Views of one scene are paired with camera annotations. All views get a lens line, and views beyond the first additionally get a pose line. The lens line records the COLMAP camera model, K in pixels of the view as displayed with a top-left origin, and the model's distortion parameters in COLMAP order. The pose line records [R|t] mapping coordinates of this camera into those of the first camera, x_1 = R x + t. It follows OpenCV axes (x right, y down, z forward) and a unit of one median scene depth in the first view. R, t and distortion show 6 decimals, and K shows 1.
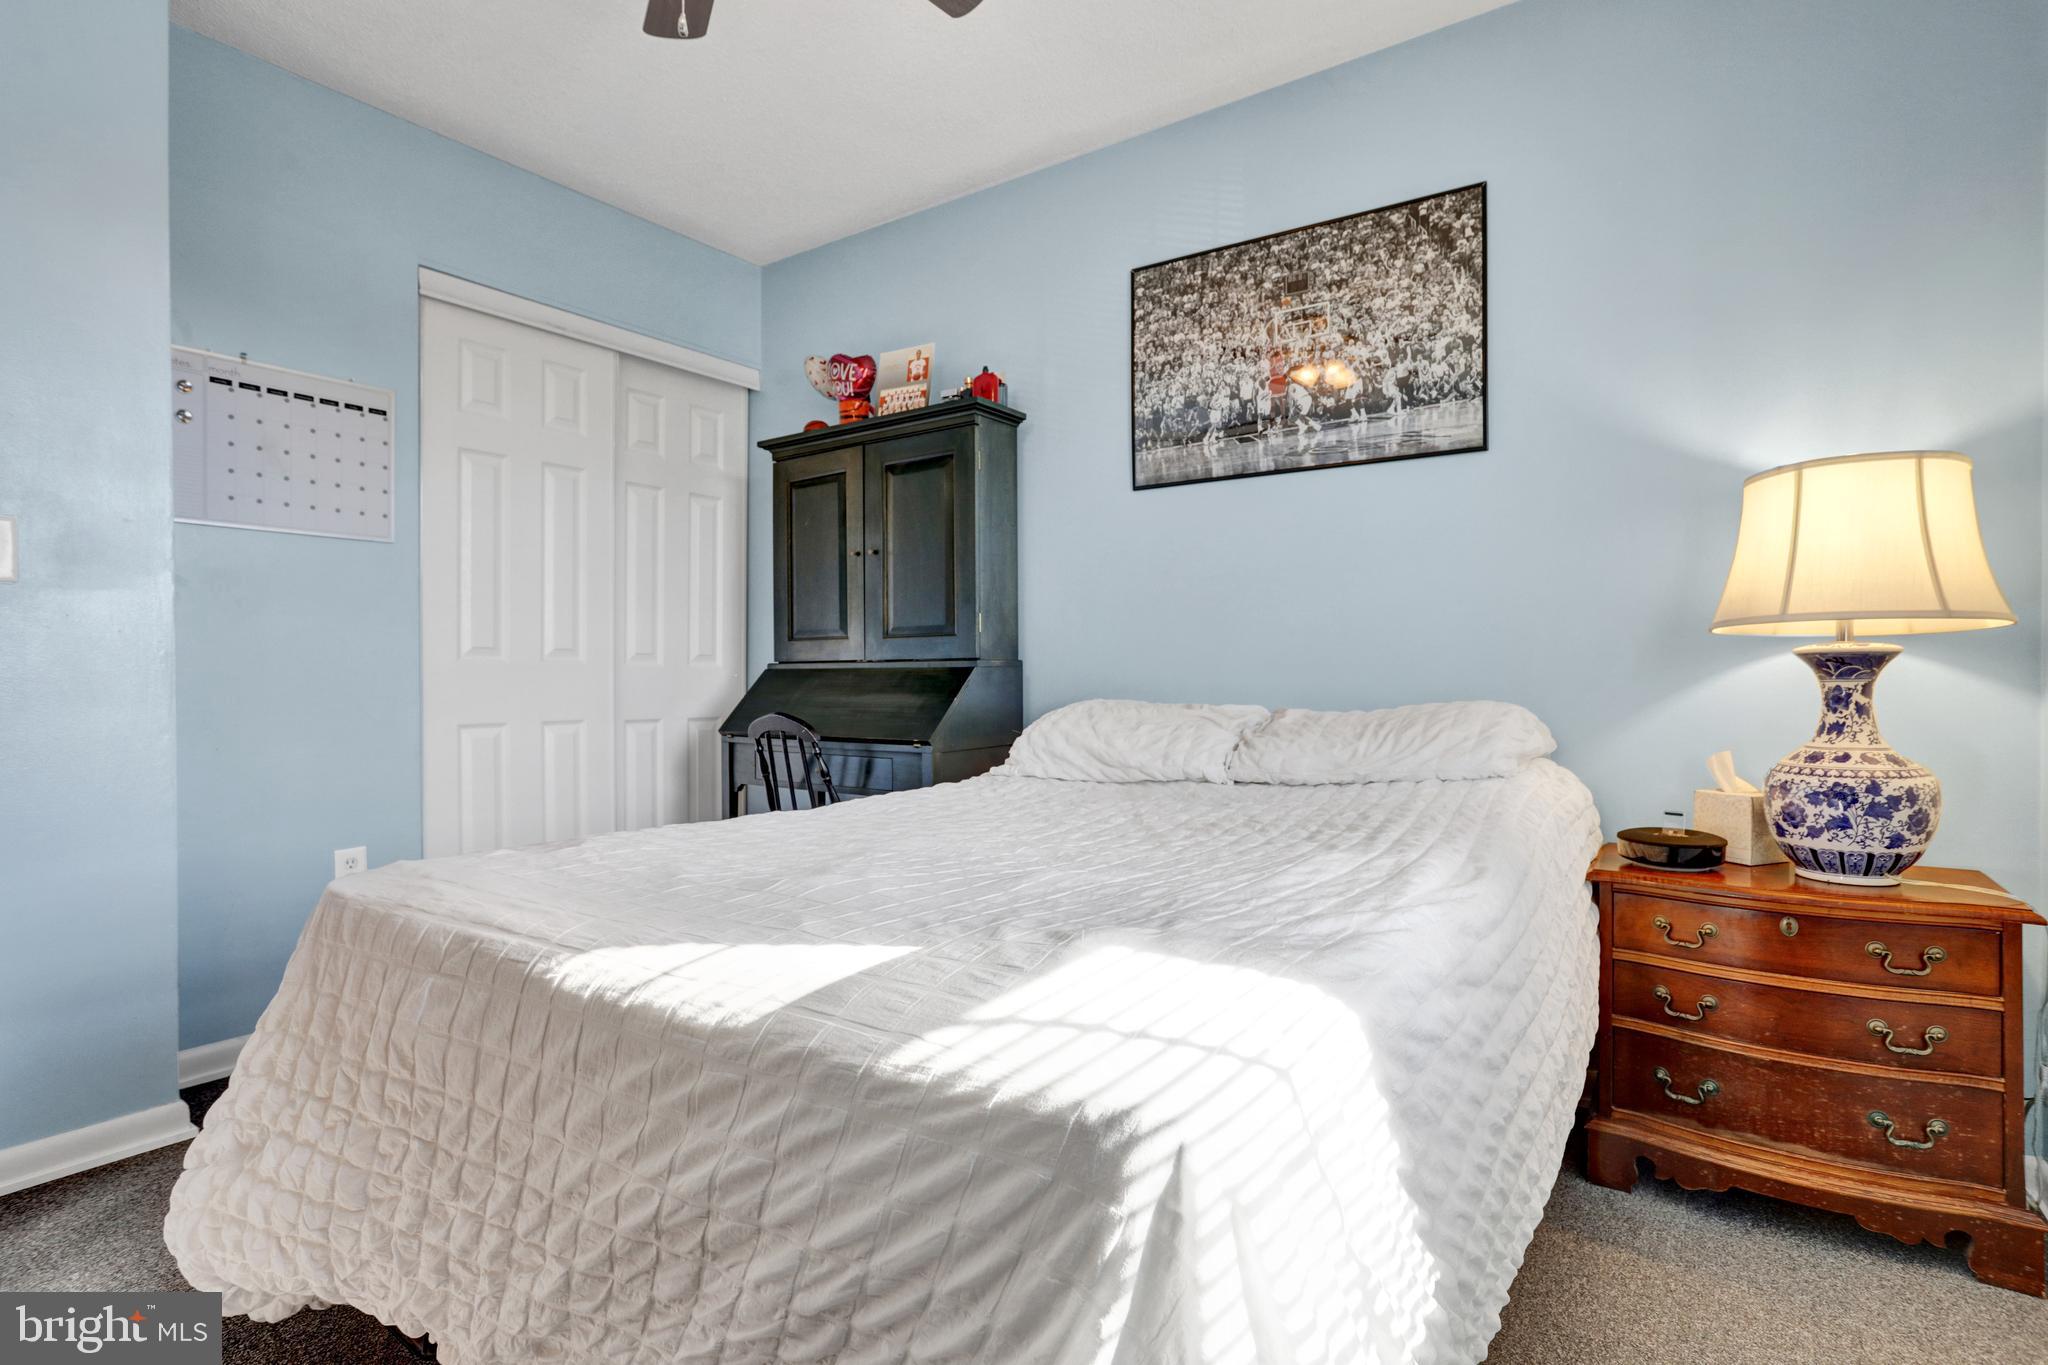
lens RADIAL K [[1007.3, 0, 1033.9], [0, 1007.3, 685.9], [0, 0, 1]] dist [-0.062785, 0.031016]
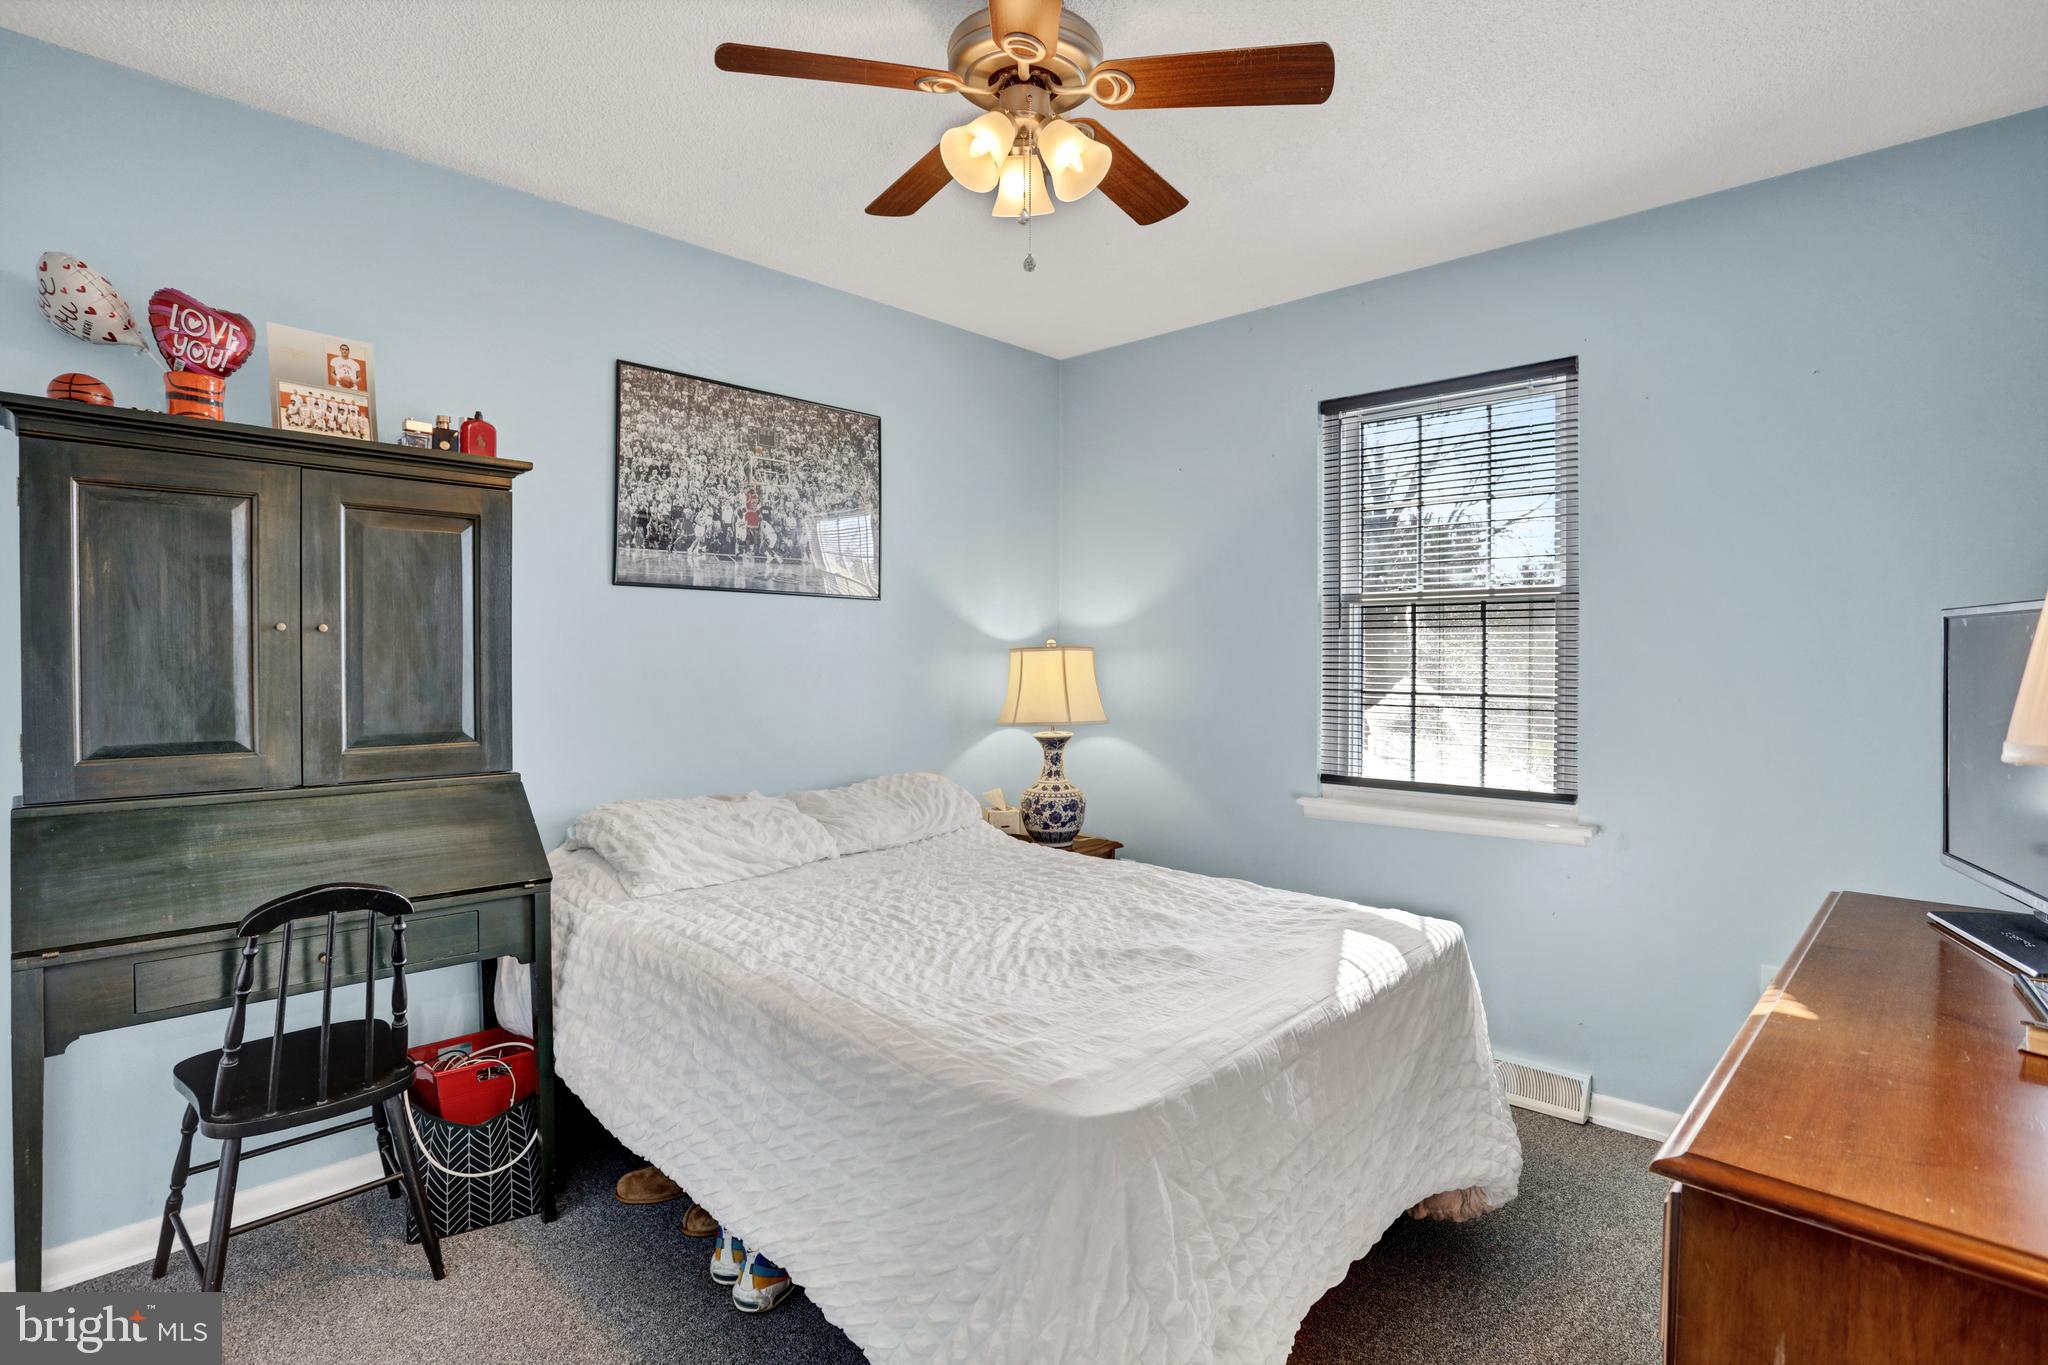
lens RADIAL K [[1007.3, 0, 1037.4], [0, 1007.3, 673.5], [0, 0, 1]] dist [-0.062785, 0.031016]
pose [[0.159275, -0.004841, 0.987222, -0.860220], [0.004413, 0.999981, 0.004192, -0.117658], [-0.987224, 0.003689, 0.159293, 0.466585]]
